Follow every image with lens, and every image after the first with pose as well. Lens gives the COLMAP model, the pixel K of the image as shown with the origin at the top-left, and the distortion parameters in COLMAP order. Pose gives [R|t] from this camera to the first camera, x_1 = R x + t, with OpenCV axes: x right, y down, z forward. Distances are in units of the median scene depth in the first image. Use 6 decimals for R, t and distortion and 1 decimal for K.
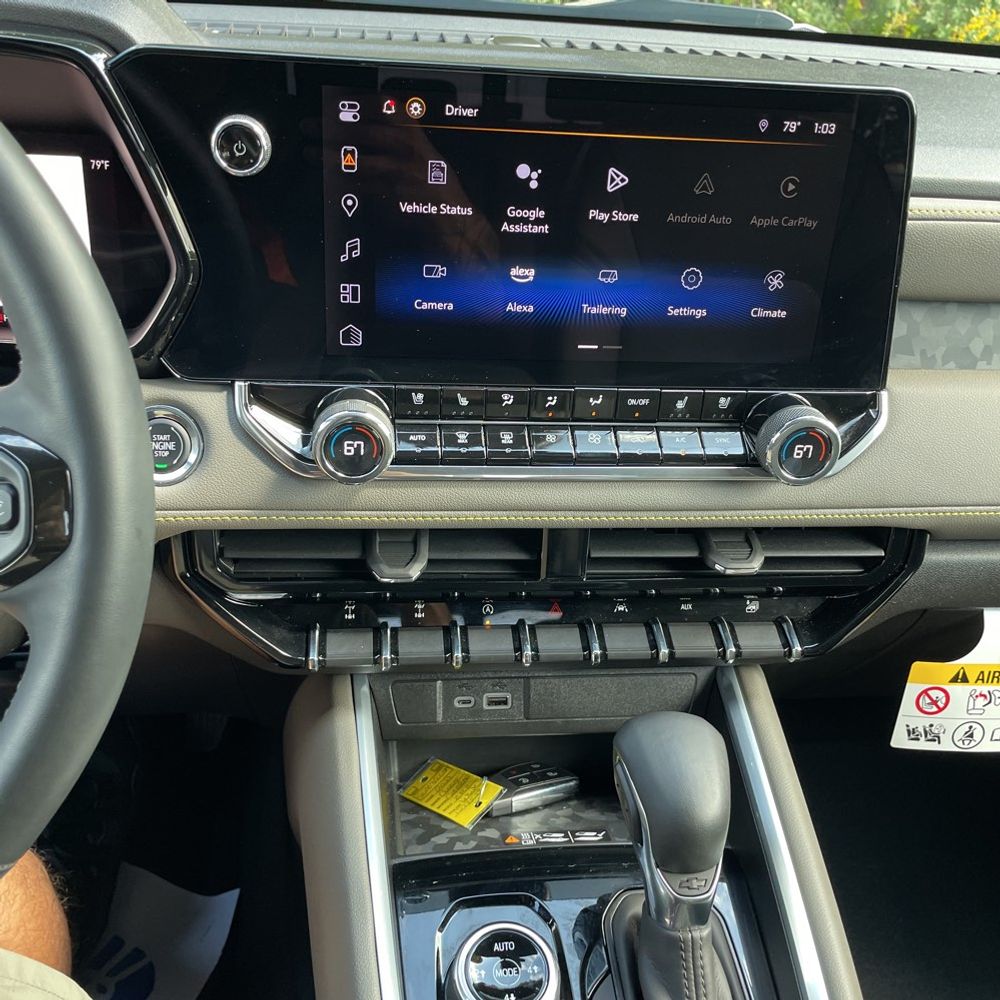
lens RADIAL K [[993.4, 0, 500.0], [0, 993.4, 500.8], [0, 0, 1]] dist [0.104313, -0.164339]
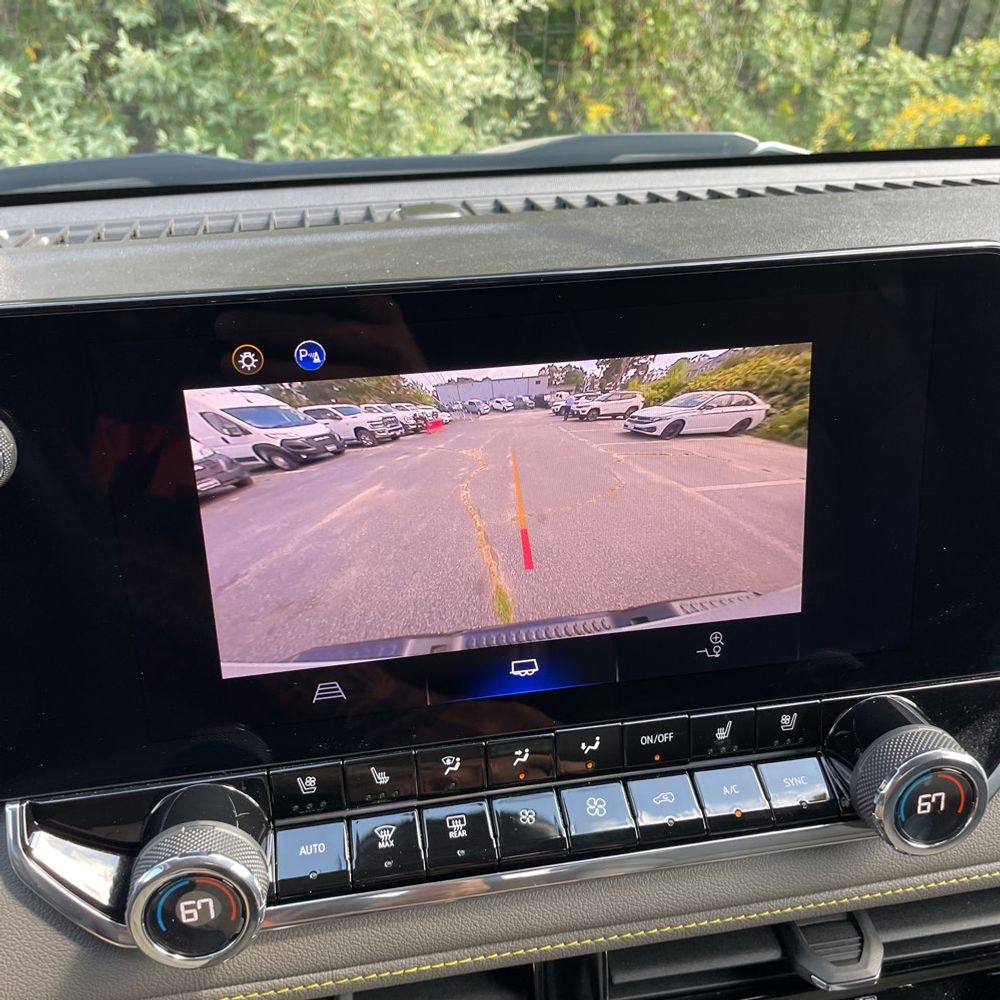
lens RADIAL K [[1017.9, 0, 490.3], [0, 1017.9, 498.9], [0, 0, 1]] dist [0.105040, -0.186739]
pose [[0.993839, -0.110445, 0.009257, 0.043458], [0.110739, 0.986102, -0.123856, -0.180072], [0.004550, 0.124118, 0.992257, 0.326055]]
